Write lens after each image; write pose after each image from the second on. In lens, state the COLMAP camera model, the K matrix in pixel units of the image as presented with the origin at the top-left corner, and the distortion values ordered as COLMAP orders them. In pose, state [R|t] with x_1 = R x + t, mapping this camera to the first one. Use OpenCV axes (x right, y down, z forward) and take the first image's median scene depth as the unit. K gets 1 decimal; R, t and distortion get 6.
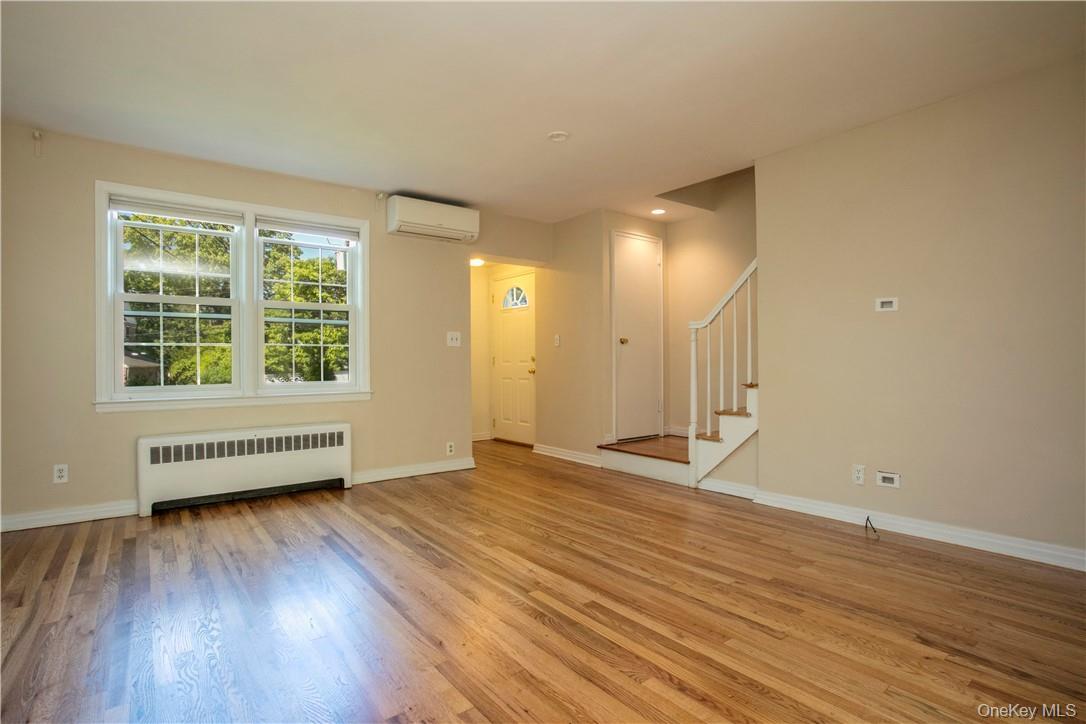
lens RADIAL K [[530.2, 0, 548.7], [0, 530.2, 356.2], [0, 0, 1]] dist [-0.076935, 0.031180]
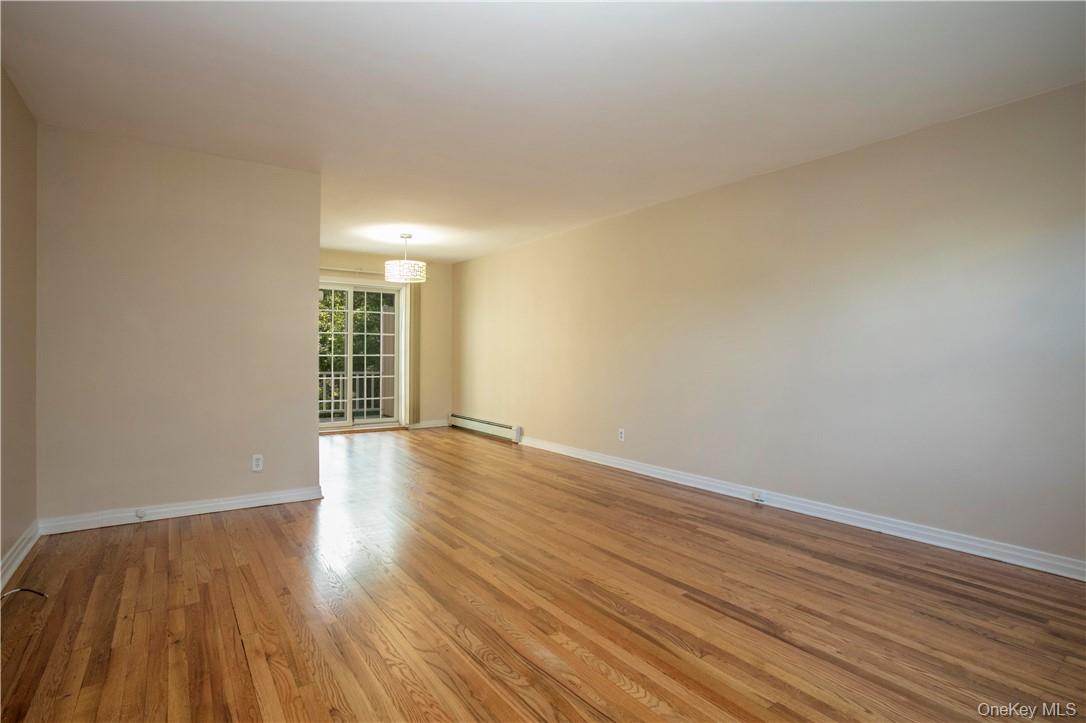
lens RADIAL K [[530.2, 0, 548.7], [0, 530.2, 355.7], [0, 0, 1]] dist [-0.076935, 0.031180]
pose [[-0.999647, -0.002117, 0.026466, -0.123668], [-0.002331, 0.999965, -0.008033, -0.009766], [-0.026448, -0.008092, -0.999617, 1.517962]]
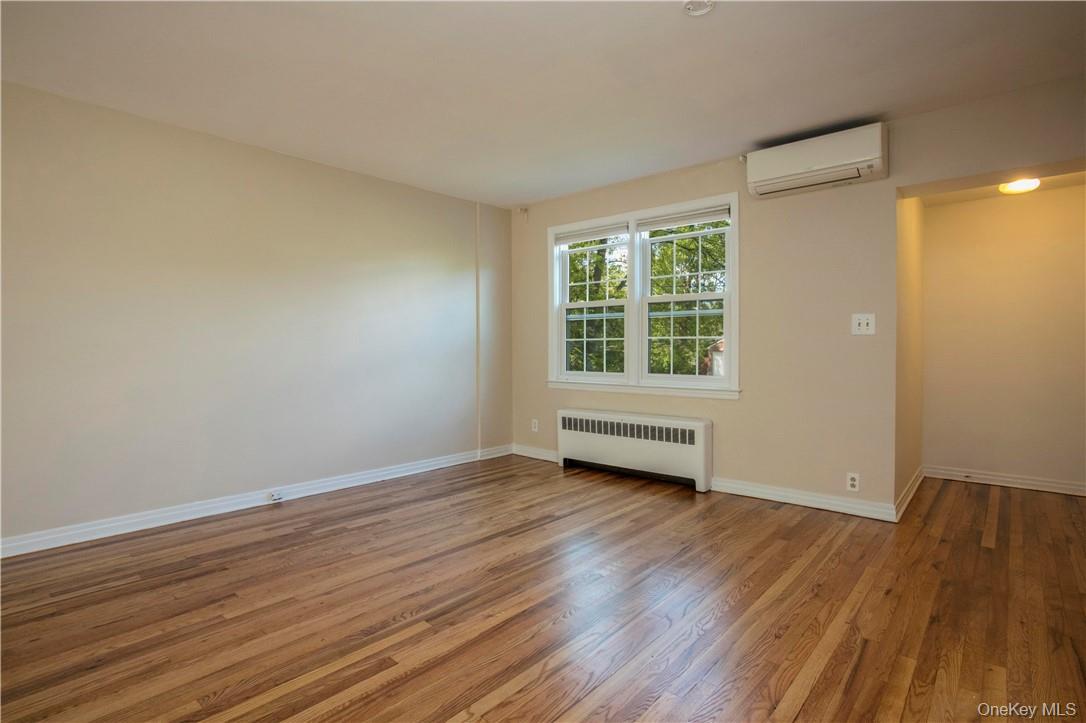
lens RADIAL K [[530.2, 0, 548.7], [0, 530.2, 355.7], [0, 0, 1]] dist [-0.076935, 0.031180]
pose [[0.188429, 0.019840, -0.981886, 0.586488], [0.009644, 0.999710, 0.022051, -0.014459], [0.982039, -0.013625, 0.188183, 0.705742]]
